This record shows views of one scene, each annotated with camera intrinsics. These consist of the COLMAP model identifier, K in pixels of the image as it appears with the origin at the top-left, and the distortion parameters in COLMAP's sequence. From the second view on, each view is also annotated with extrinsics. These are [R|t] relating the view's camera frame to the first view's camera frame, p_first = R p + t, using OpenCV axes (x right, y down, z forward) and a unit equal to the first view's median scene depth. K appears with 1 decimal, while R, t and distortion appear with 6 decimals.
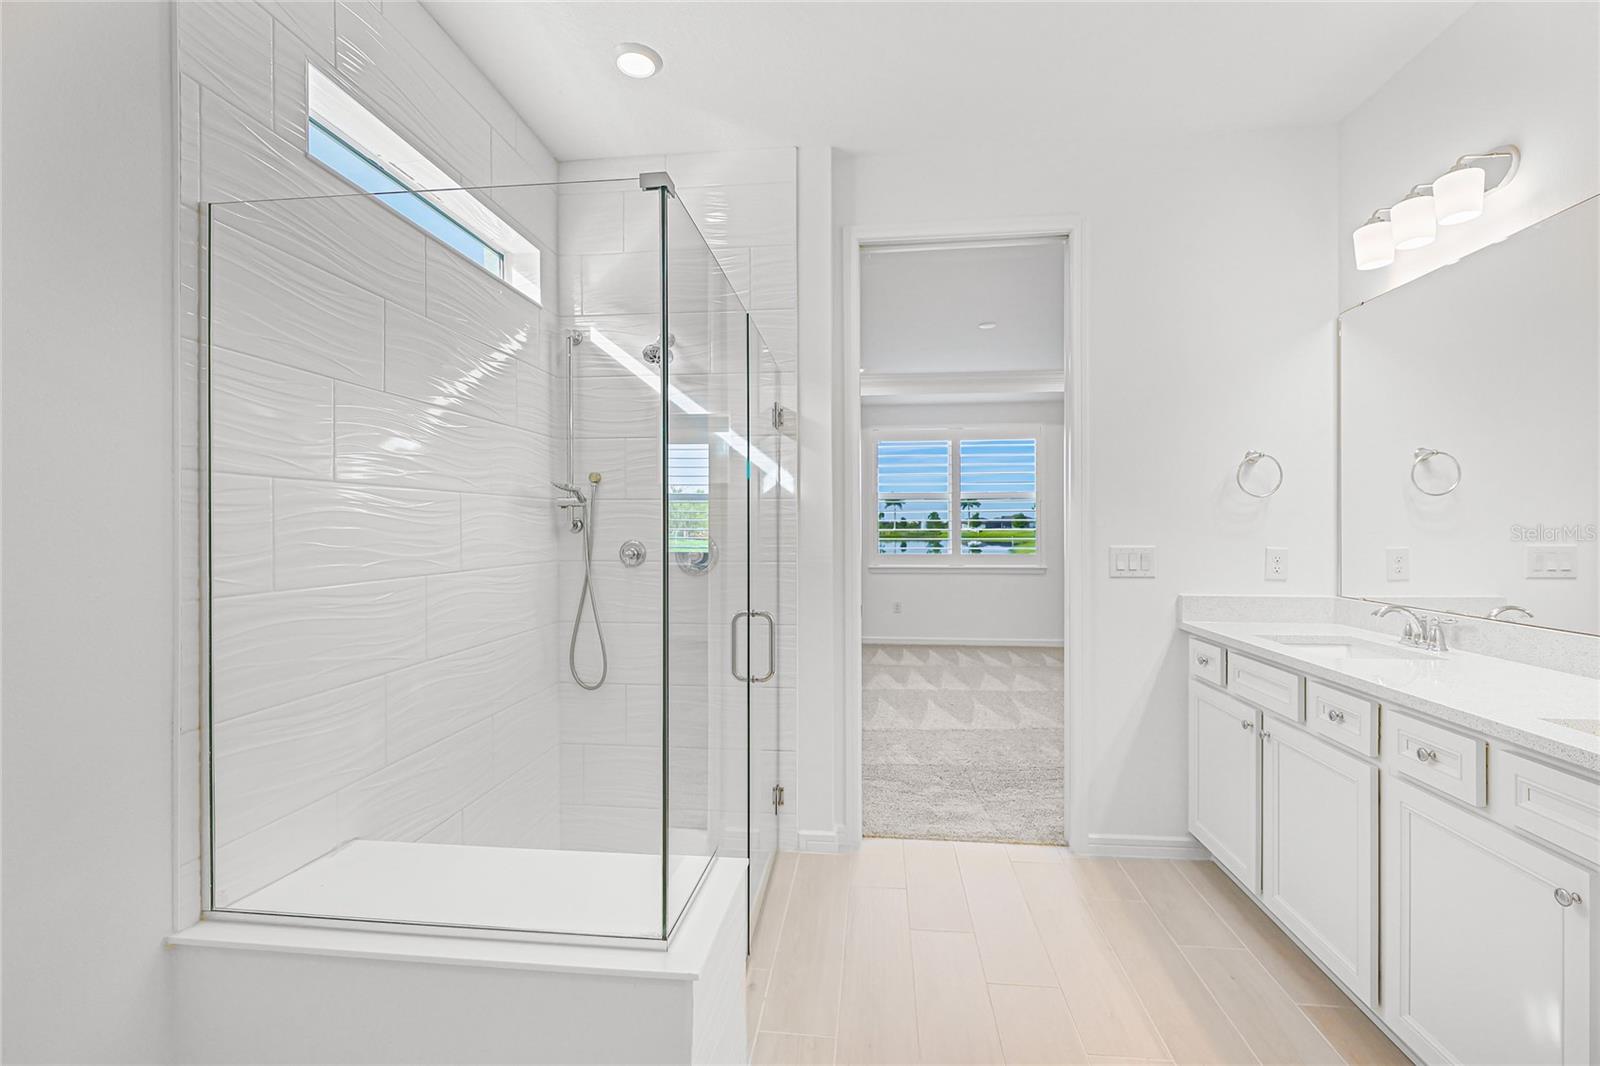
lens RADIAL K [[716.1, 0, 800.0], [0, 716.1, 533.0], [0, 0, 1]] dist [0.011613, 0.000052]
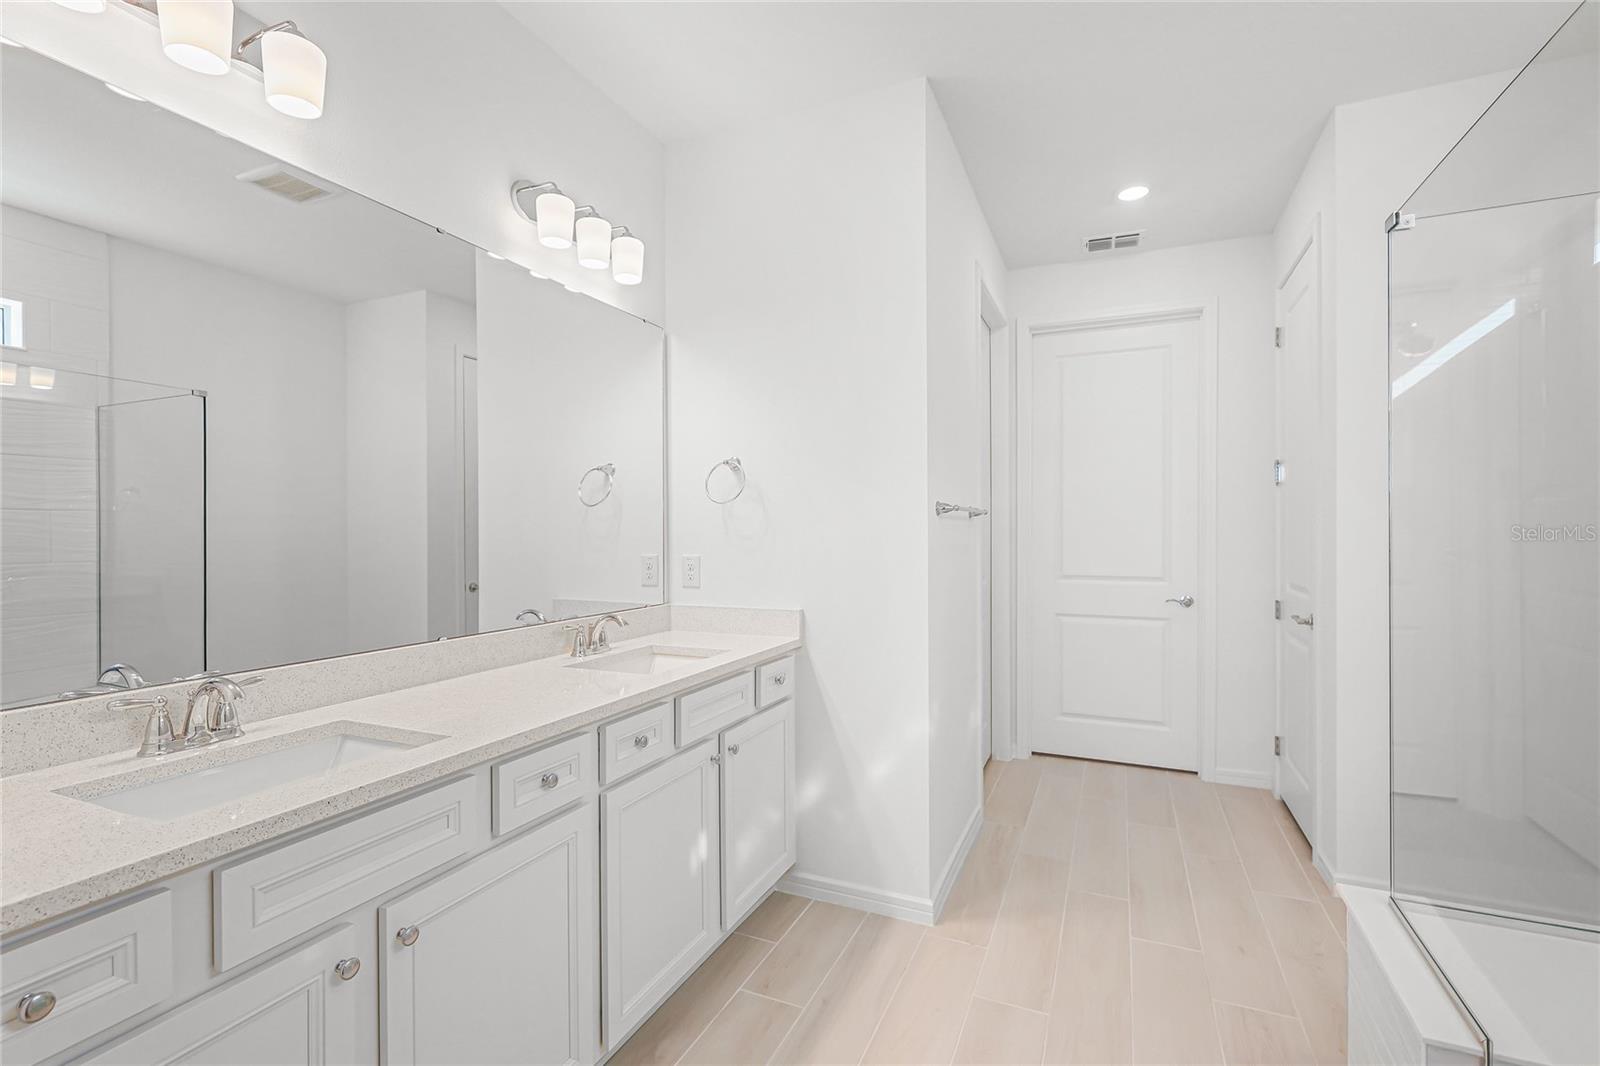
lens RADIAL K [[739.9, 0, 800.0], [0, 739.9, 533.0], [0, 0, 1]] dist [0.047592, -0.000001]
pose [[-0.954742, 0.003330, 0.297415, 0.268028], [0.006324, 0.999939, 0.009105, -0.020045], [-0.297367, 0.010574, -0.954705, 1.840503]]
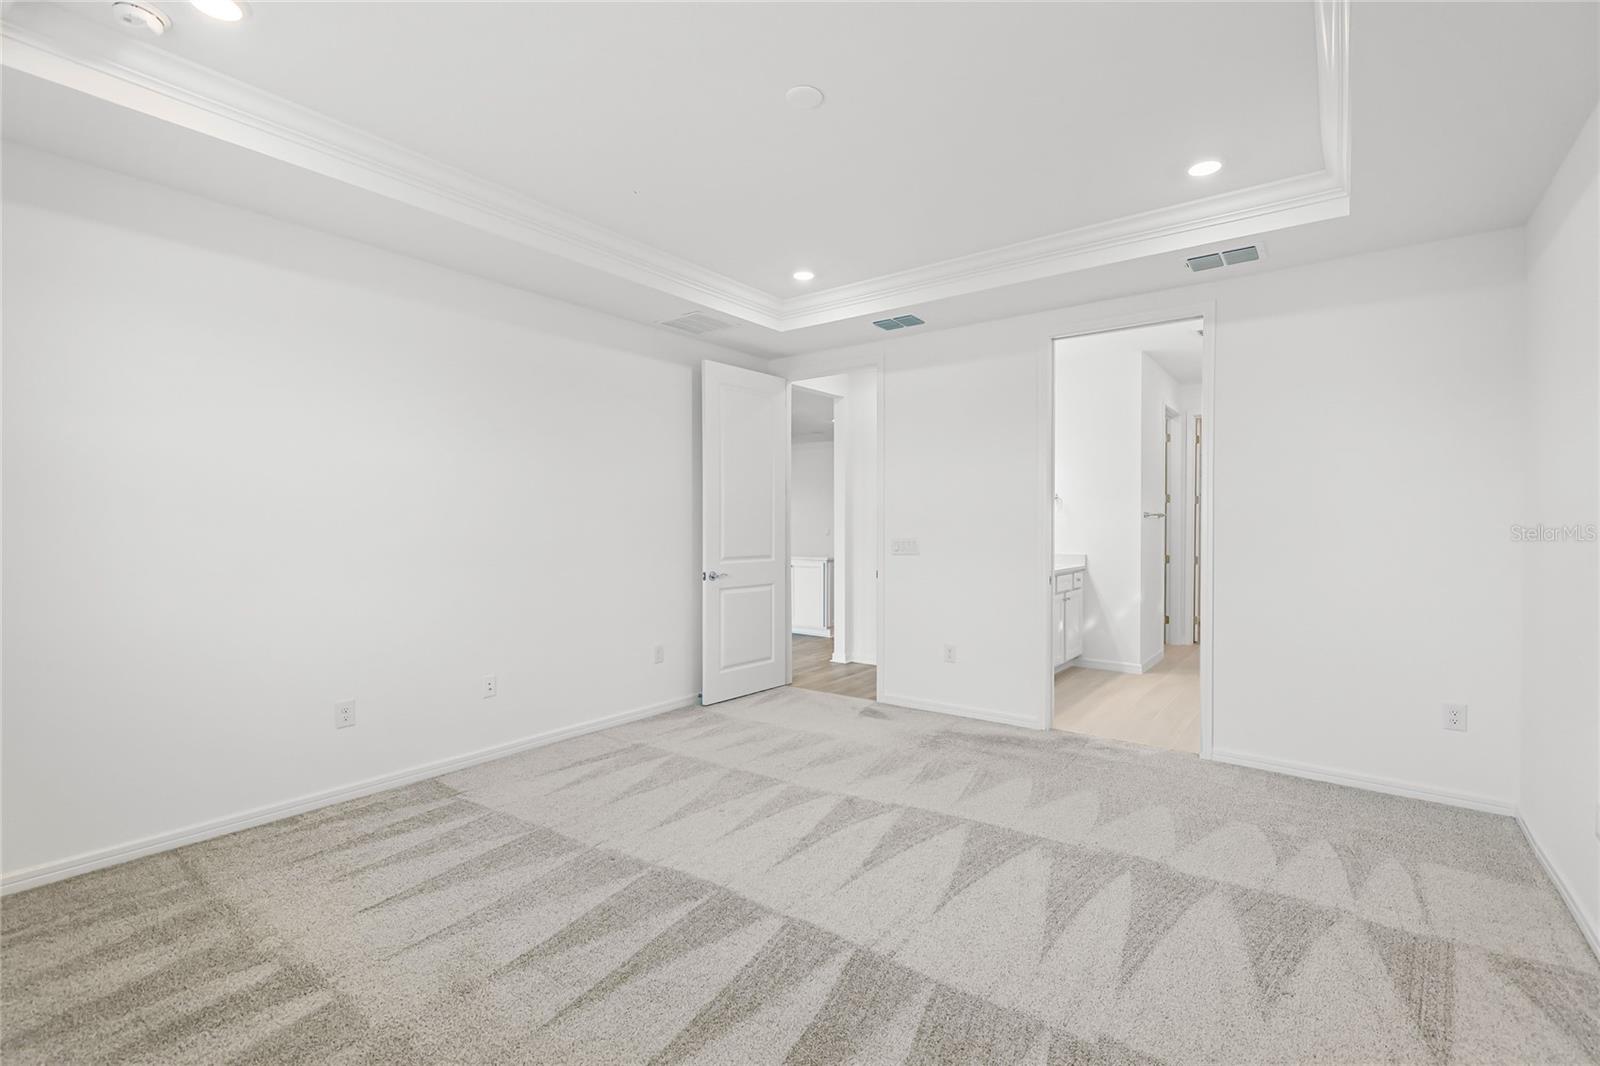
lens RADIAL K [[716.1, 0, 800.0], [0, 716.1, 533.0], [0, 0, 1]] dist [0.011613, 0.000052]
pose [[-0.859880, -0.000655, 0.510496, 0.086003], [0.000245, 0.999999, 0.001697, 0.033408], [-0.510497, 0.001585, -0.859878, 4.392083]]
